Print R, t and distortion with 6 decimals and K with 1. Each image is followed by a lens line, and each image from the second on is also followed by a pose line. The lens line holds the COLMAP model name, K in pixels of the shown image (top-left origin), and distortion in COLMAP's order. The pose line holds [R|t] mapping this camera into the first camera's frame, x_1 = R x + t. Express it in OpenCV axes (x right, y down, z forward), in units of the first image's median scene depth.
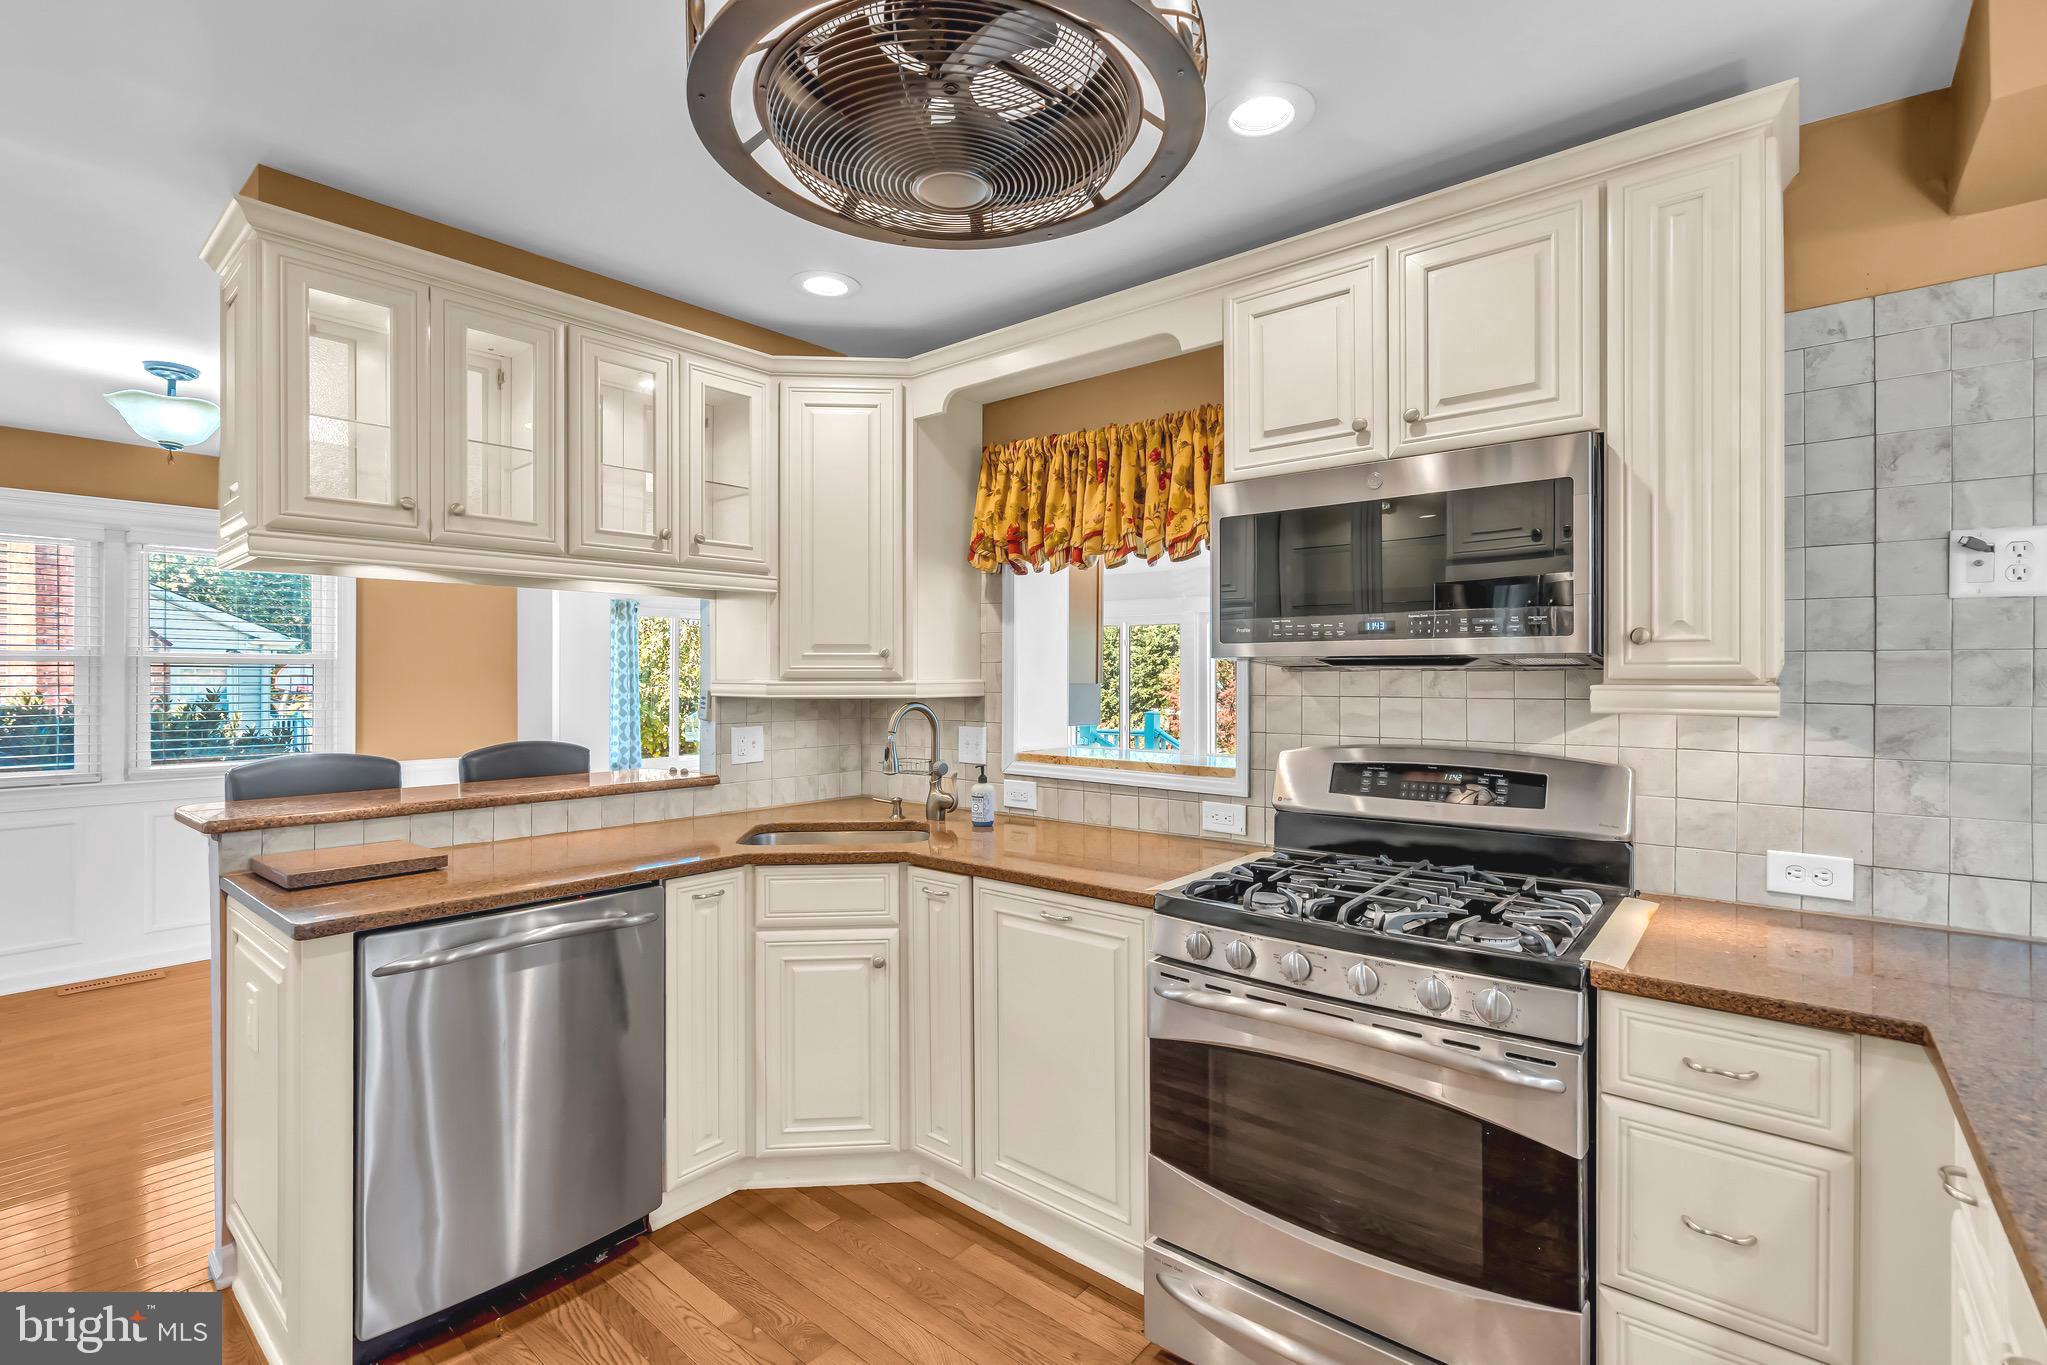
lens RADIAL K [[917.2, 0, 1028.2], [0, 917.2, 682.5], [0, 0, 1]] dist [0.000240, 0.000464]
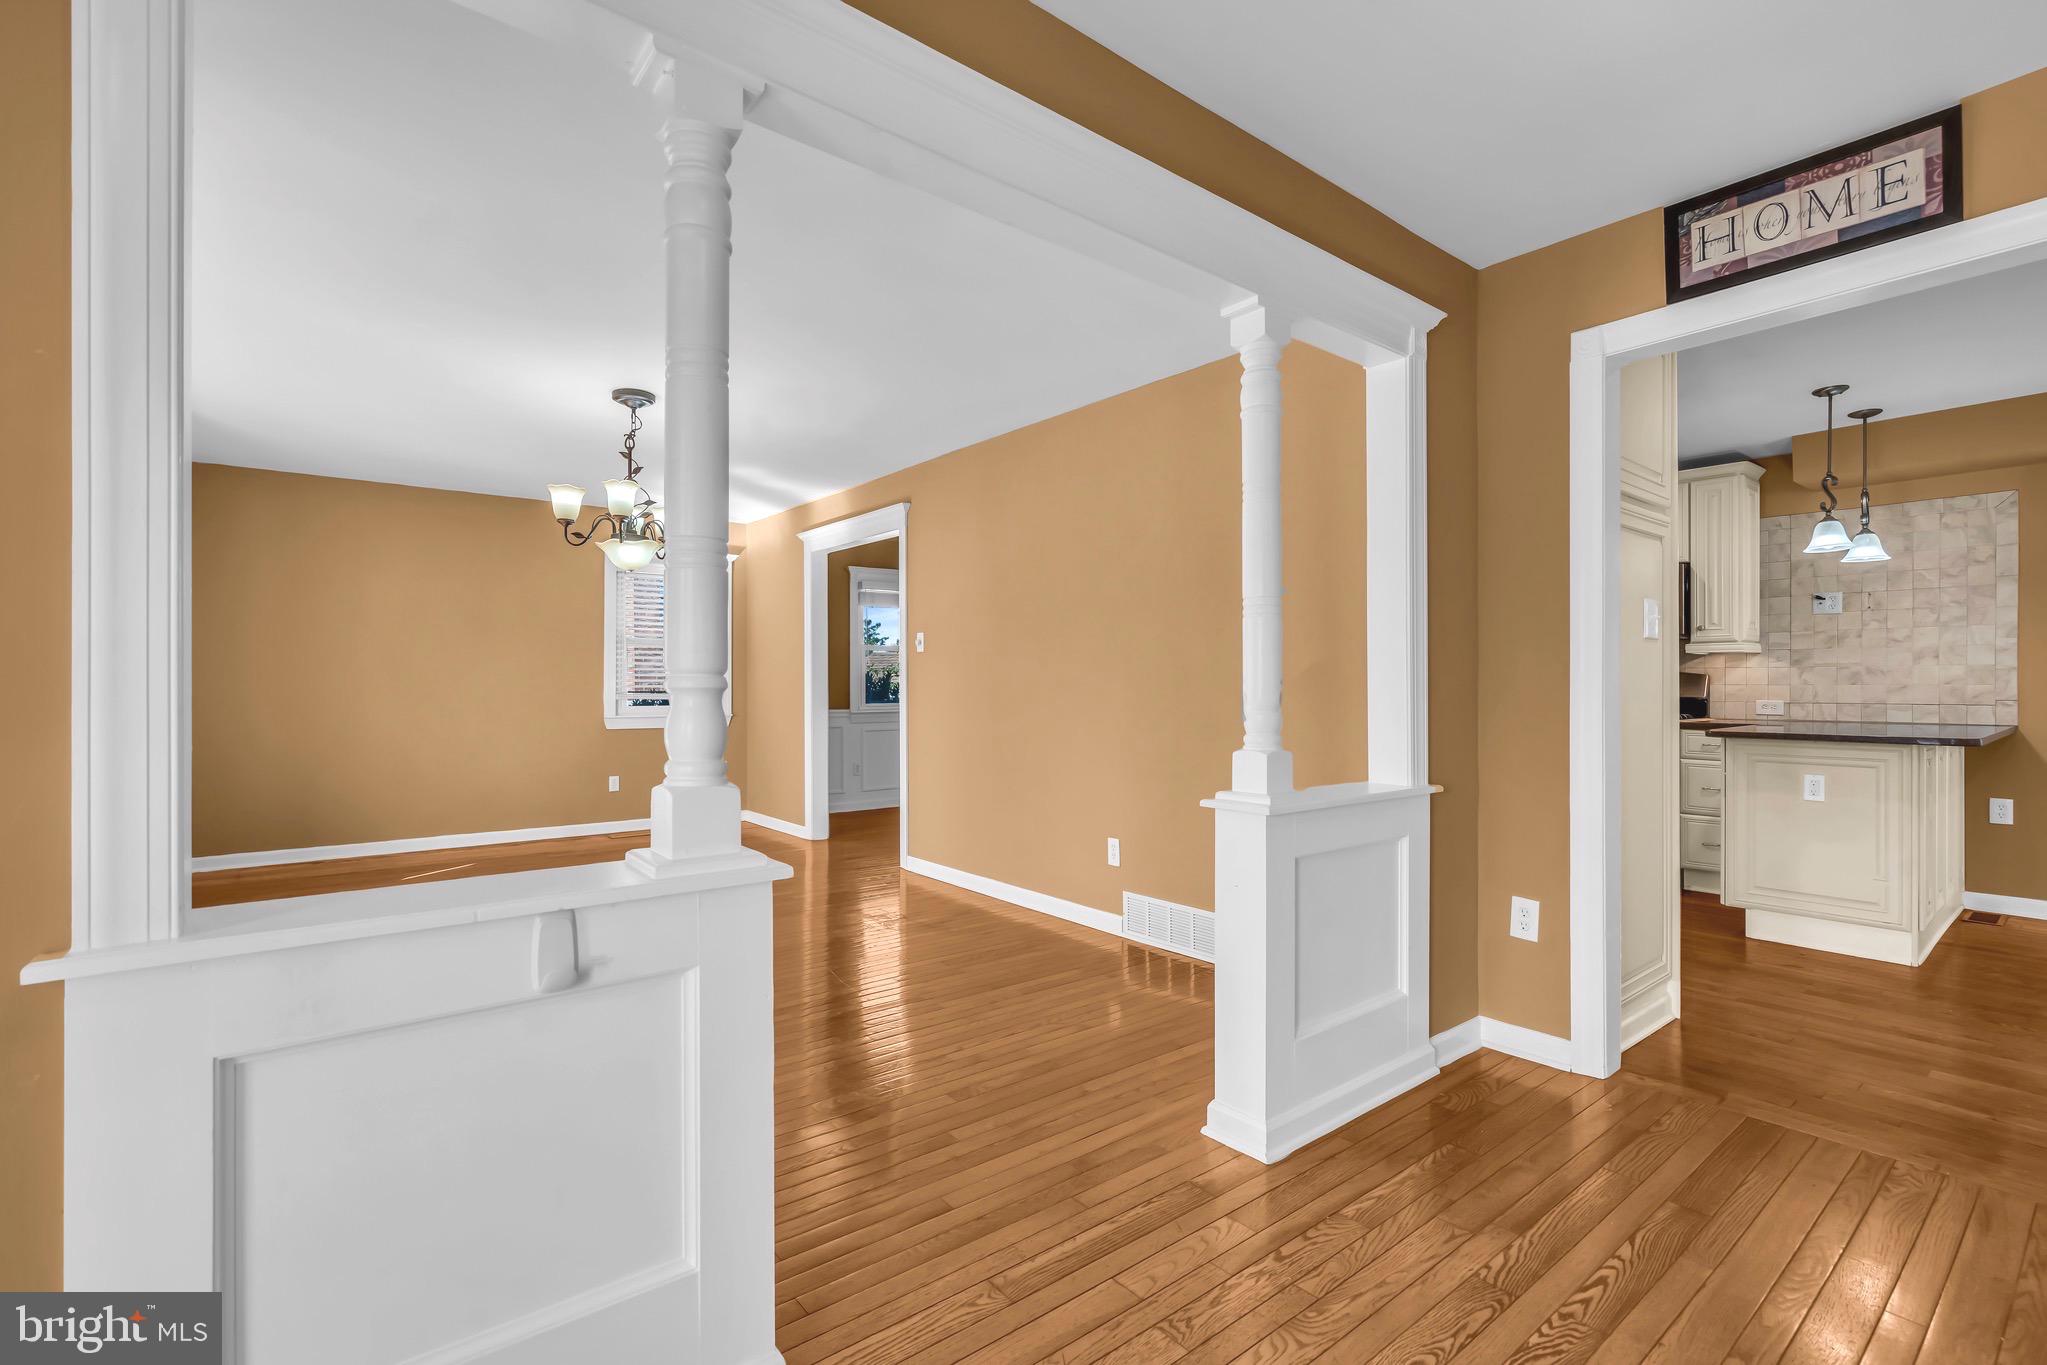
lens RADIAL K [[917.2, 0, 1019.8], [0, 917.2, 682.4], [0, 0, 1]] dist [0.000240, 0.000464]
pose [[0.980772, -0.003625, -0.195124, -0.982091], [0.003281, 0.999992, -0.002084, 0.129847], [0.195130, 0.001404, 0.980776, -2.458407]]
